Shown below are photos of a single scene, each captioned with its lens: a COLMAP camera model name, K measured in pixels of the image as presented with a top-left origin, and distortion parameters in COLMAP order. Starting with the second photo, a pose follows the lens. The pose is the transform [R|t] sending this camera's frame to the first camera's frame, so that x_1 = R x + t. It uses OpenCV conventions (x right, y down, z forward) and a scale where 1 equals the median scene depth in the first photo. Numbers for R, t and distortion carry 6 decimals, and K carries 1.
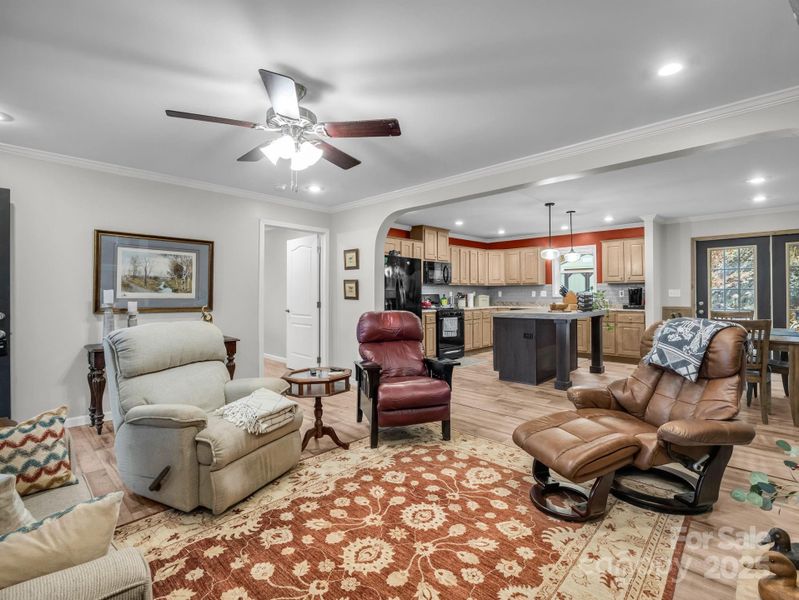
lens RADIAL K [[395.4, 0, 394.6], [0, 395.4, 292.9], [0, 0, 1]] dist [-0.018562, 0.000418]
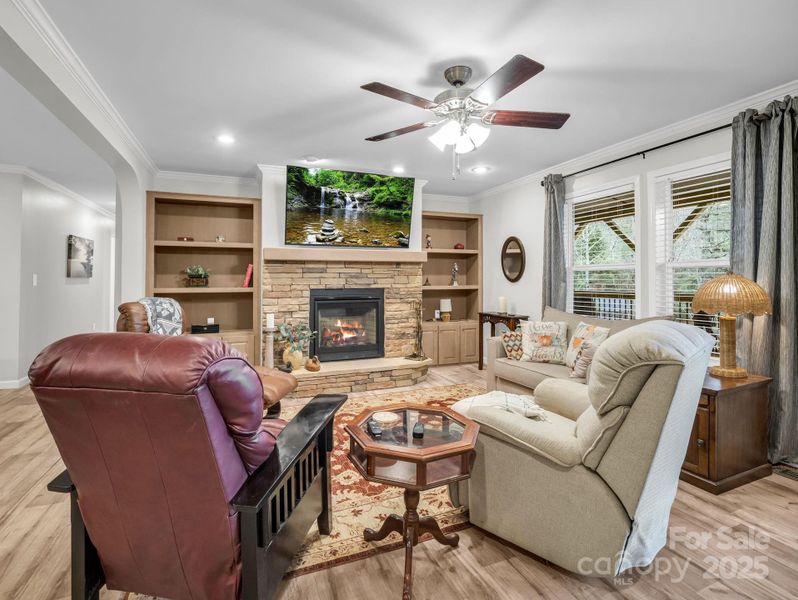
lens RADIAL K [[389.3, 0, 392.5], [0, 389.3, 286.8], [0, 0, 1]] dist [-0.013147, -0.001822]
pose [[-0.920009, -0.006363, 0.391845, -0.183712], [-0.000908, 0.999900, 0.014105, 0.003879], [-0.391895, 0.012621, -0.919923, 0.732517]]
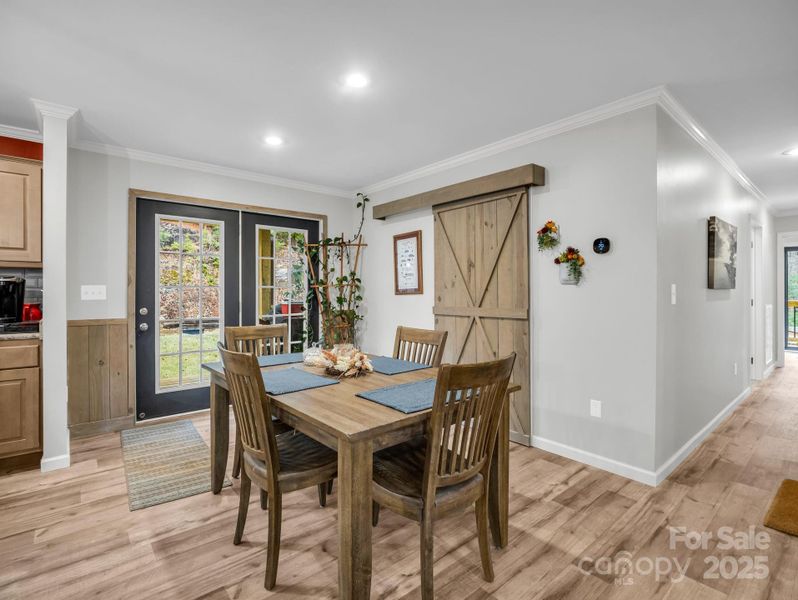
lens RADIAL K [[389.3, 0, 393.5], [0, 389.3, 290.8], [0, 0, 1]] dist [-0.013147, -0.001822]
pose [[0.095187, 0.006599, 0.995438, 0.270078], [-0.000532, 0.999978, -0.006578, 0.001317], [-0.995459, 0.000097, 0.095189, 0.590090]]
